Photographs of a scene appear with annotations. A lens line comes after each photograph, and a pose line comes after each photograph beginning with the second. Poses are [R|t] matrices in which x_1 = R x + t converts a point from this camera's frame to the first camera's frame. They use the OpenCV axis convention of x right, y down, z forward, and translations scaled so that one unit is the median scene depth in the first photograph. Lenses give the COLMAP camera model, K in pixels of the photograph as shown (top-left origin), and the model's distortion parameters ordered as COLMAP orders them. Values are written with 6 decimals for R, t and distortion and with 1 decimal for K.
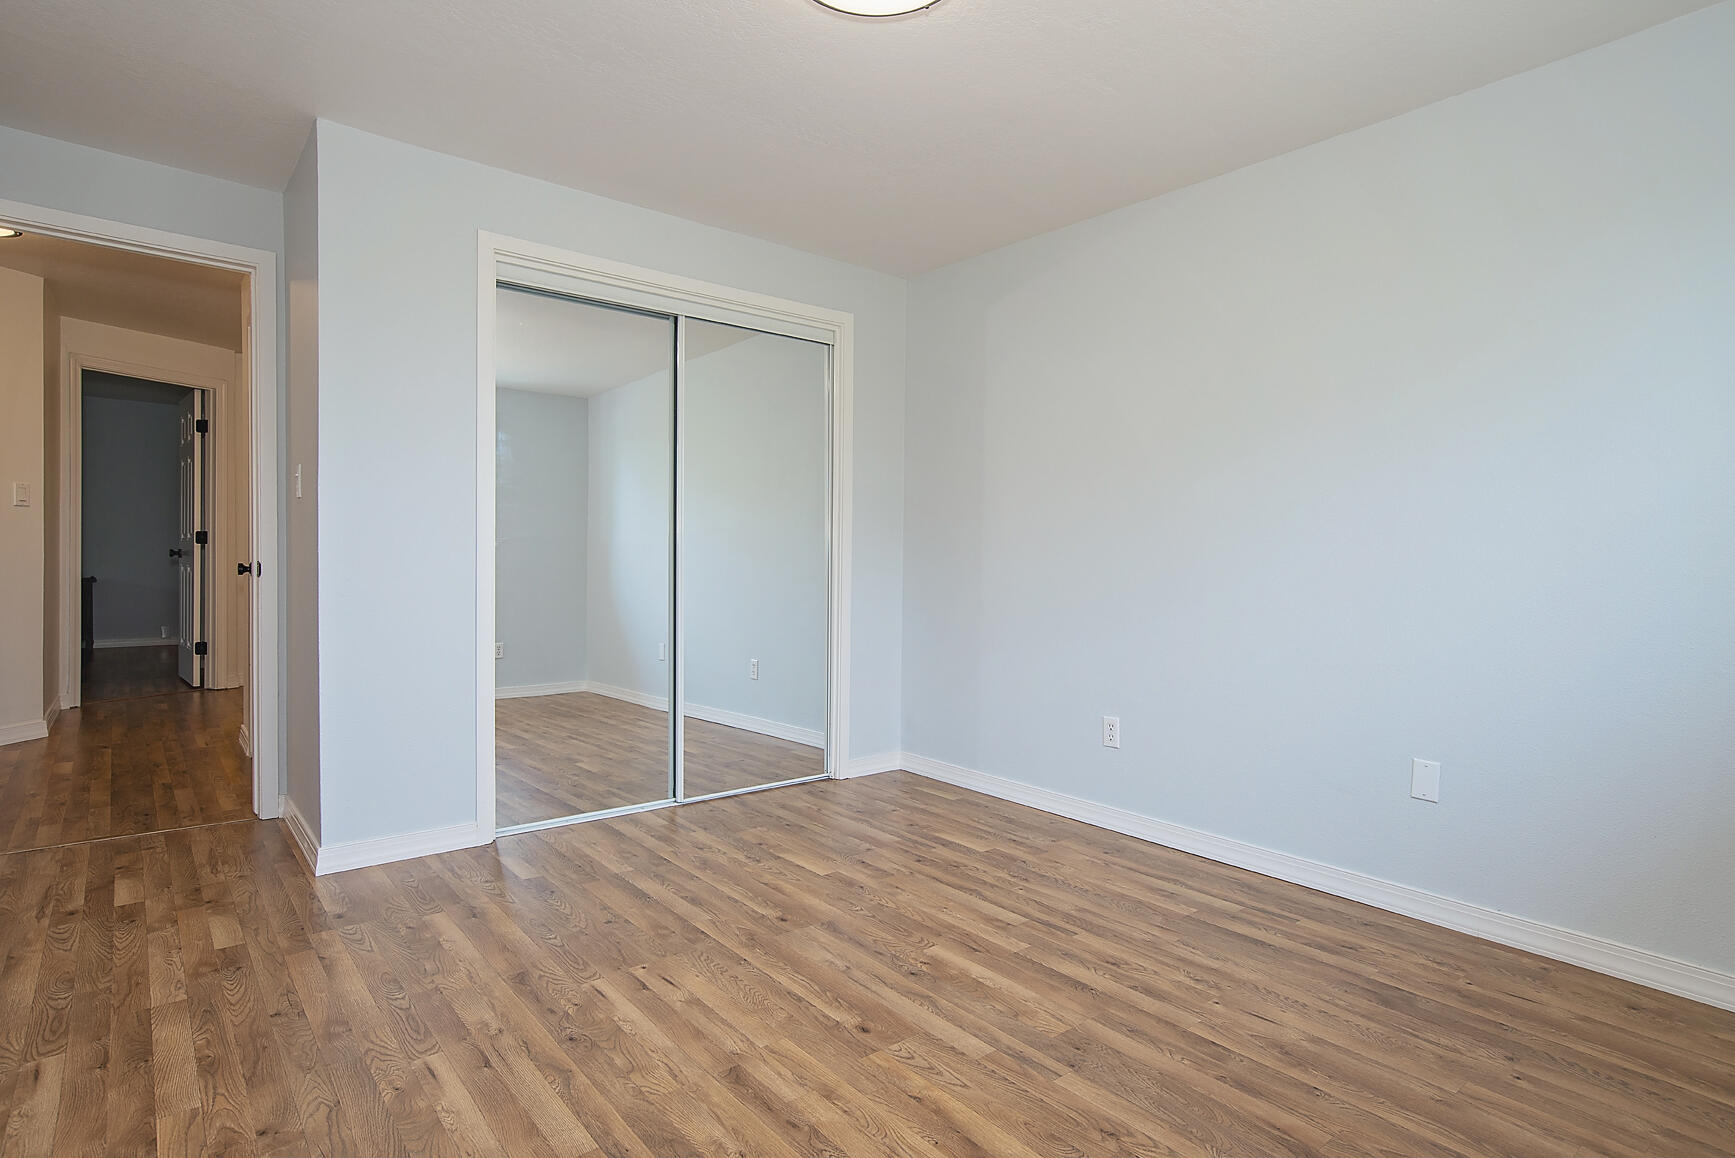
lens RADIAL K [[923.4, 0, 863.4], [0, 923.4, 560.8], [0, 0, 1]] dist [0.019649, 0.001280]
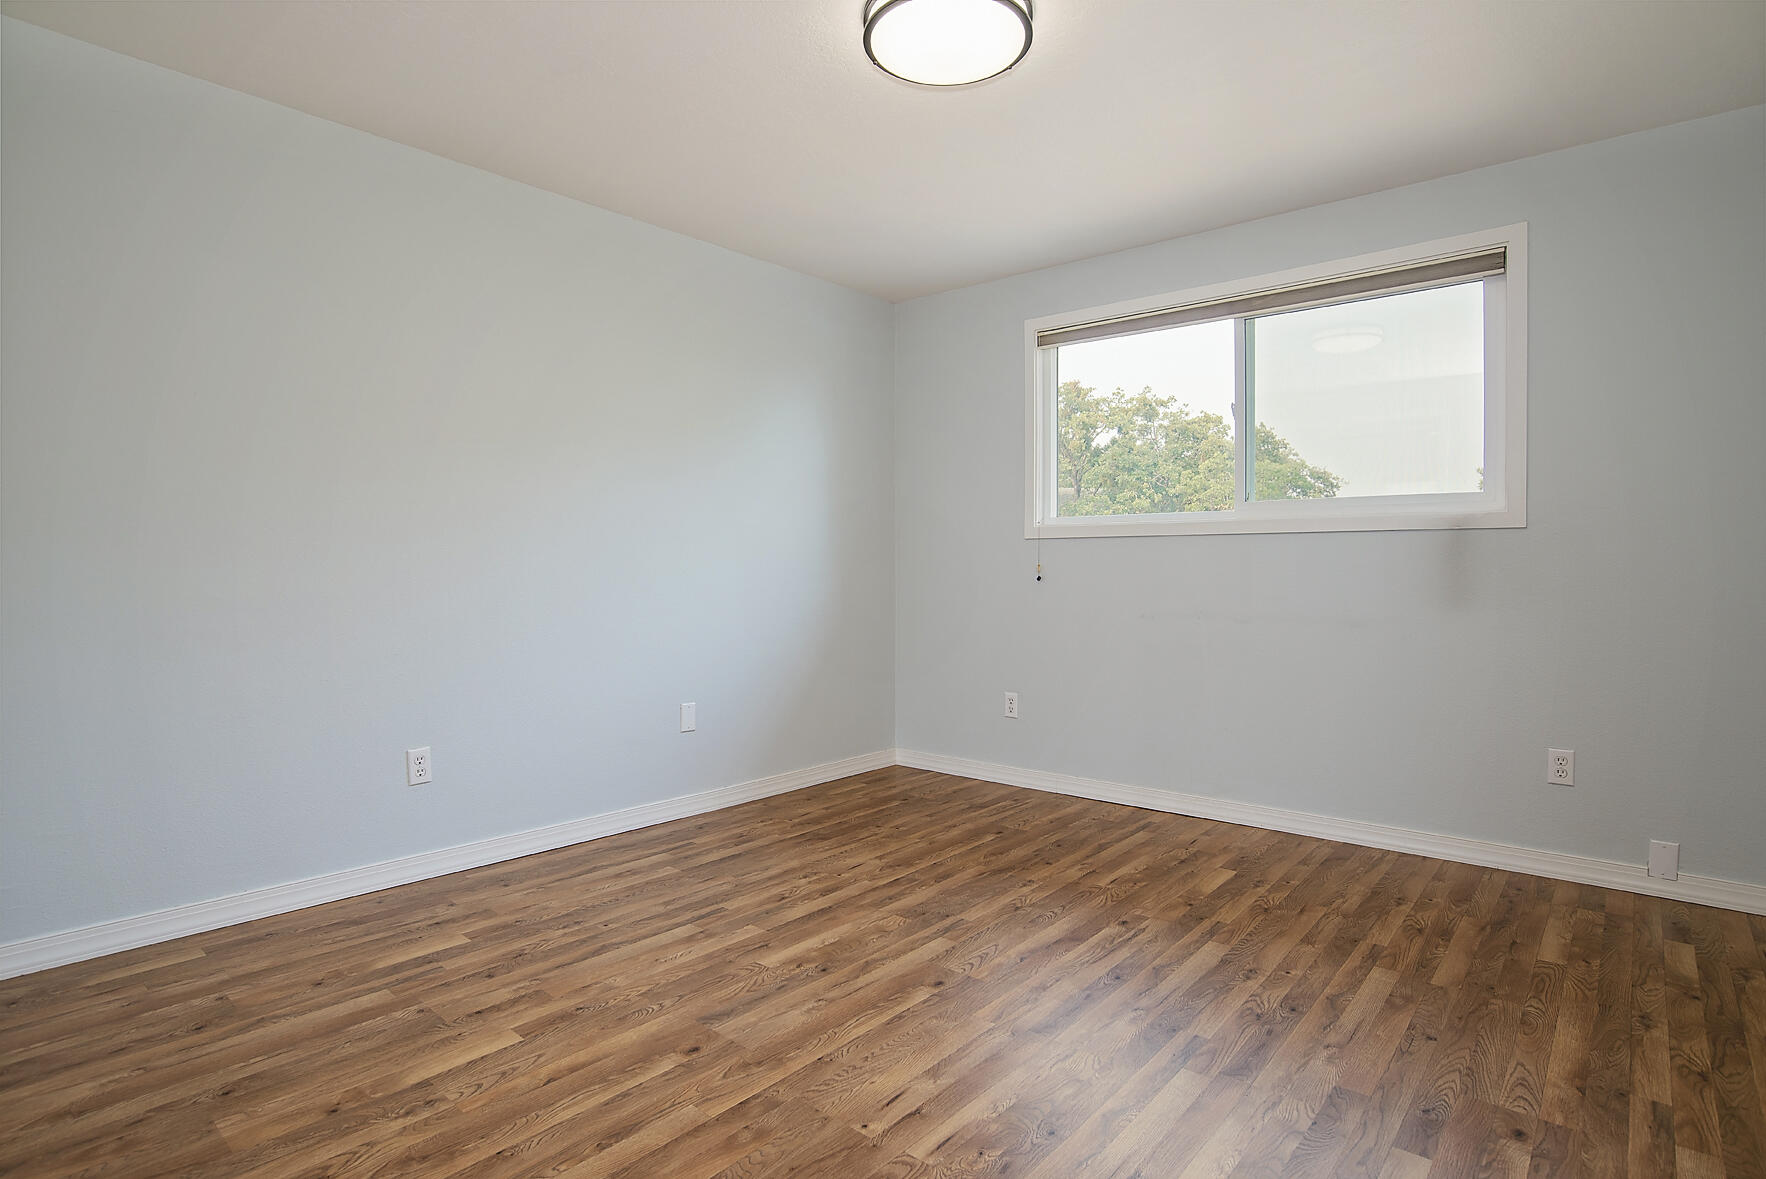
lens RADIAL K [[944.0, 0, 891.2], [0, 944.0, 581.2], [0, 0, 1]] dist [-0.061445, 0.027024]
pose [[-0.212083, -0.022750, 0.976987, -0.837520], [-0.006150, 0.999740, 0.021945, 0.001900], [-0.977232, -0.001354, -0.212168, 1.018742]]
